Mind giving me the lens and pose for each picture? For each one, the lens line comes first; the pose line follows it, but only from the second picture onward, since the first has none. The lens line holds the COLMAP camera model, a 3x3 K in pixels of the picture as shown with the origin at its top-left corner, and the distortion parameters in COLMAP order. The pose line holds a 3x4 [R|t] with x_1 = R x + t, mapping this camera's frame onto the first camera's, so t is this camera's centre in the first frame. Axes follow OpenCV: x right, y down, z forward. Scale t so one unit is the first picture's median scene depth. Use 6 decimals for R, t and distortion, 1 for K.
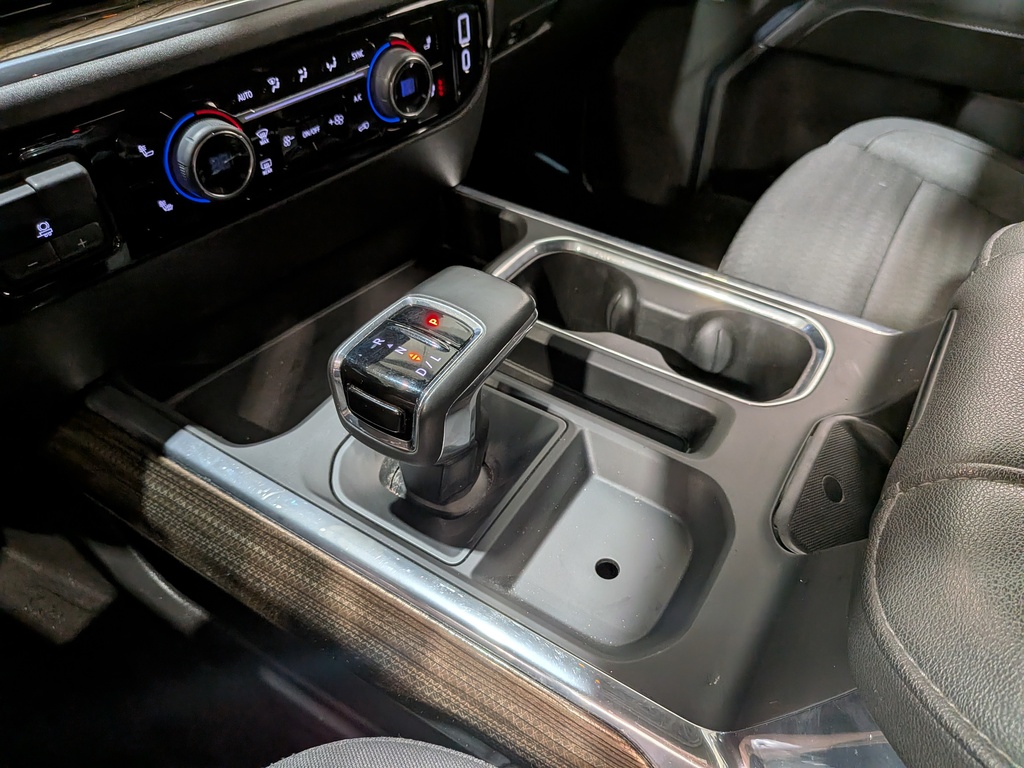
lens RADIAL K [[751.1, 0, 533.7], [0, 751.1, 391.3], [0, 0, 1]] dist [0.056916, -0.100790]
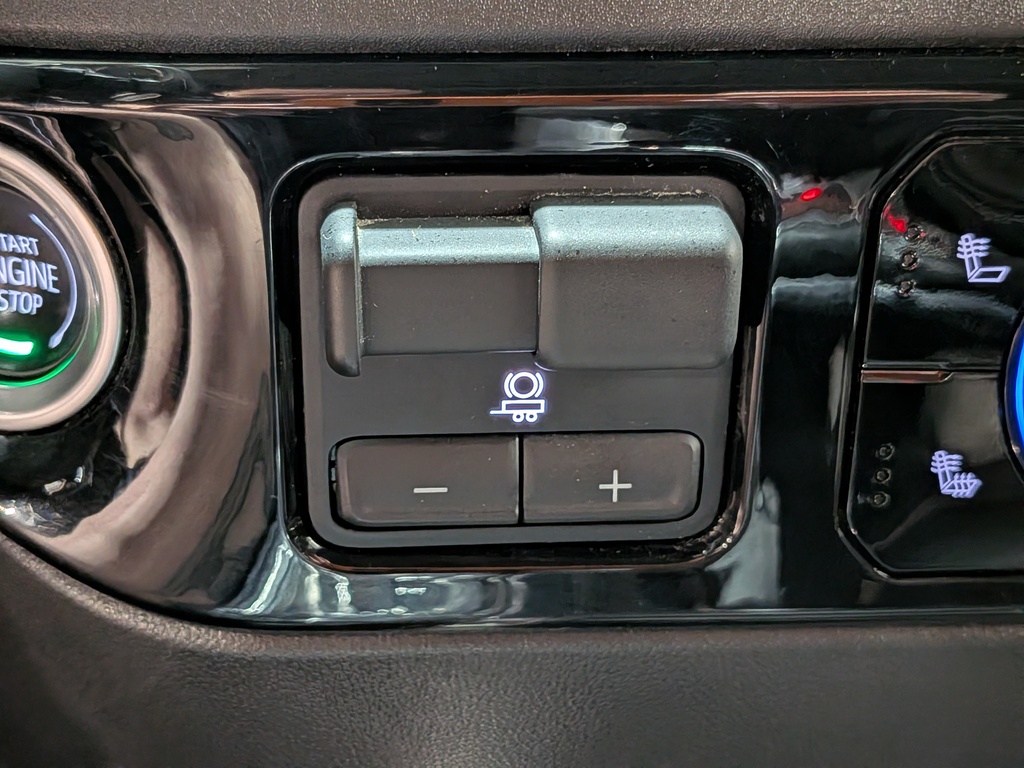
lens RADIAL K [[1538.4, 0, 510.1], [0, 1538.4, 383.9], [0, 0, 1]] dist [0.068478, 0.000000]
pose [[0.697938, 0.301943, -0.649395, -0.240928], [-0.495467, 0.858320, -0.133418, -0.117973], [0.517103, 0.414871, 0.748656, 0.479548]]
